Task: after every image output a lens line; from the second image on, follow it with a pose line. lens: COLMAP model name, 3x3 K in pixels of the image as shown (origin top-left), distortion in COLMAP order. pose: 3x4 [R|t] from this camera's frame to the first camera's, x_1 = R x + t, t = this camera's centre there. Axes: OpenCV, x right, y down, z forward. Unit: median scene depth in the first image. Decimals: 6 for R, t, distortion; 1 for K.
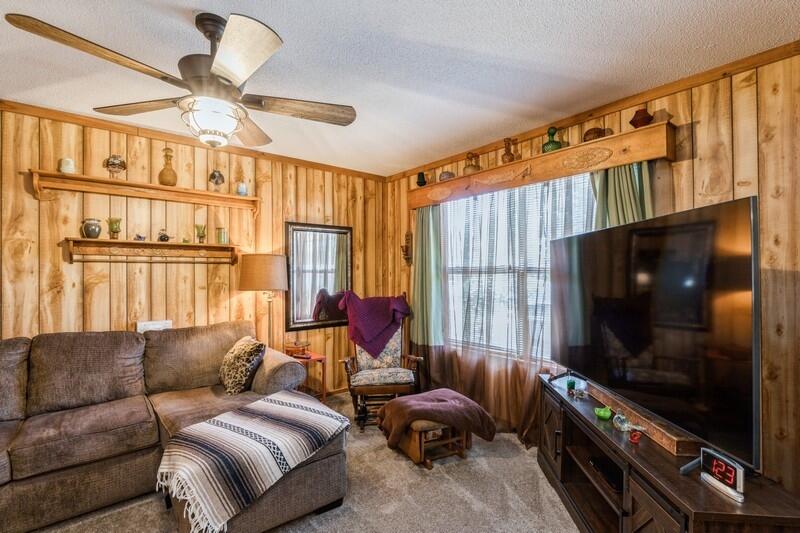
lens RADIAL K [[379.2, 0, 399.7], [0, 379.2, 271.3], [0, 0, 1]] dist [-0.009570, 0.000901]
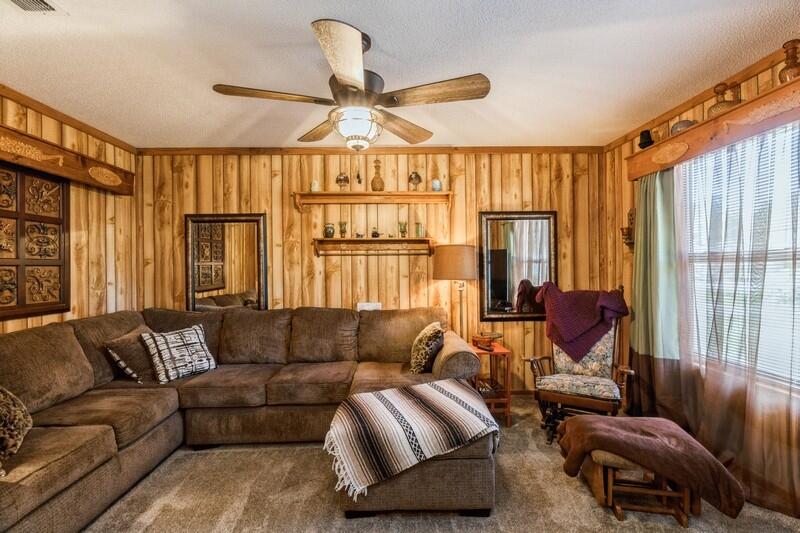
lens RADIAL K [[364.0, 0, 406.0], [0, 364.0, 267.1], [0, 0, 1]] dist [0.001865, -0.000162]
pose [[0.775886, -0.001156, -0.630872, 0.198527], [0.009386, 0.999909, 0.009712, 0.005611], [0.630804, -0.013457, 0.775826, 0.160923]]
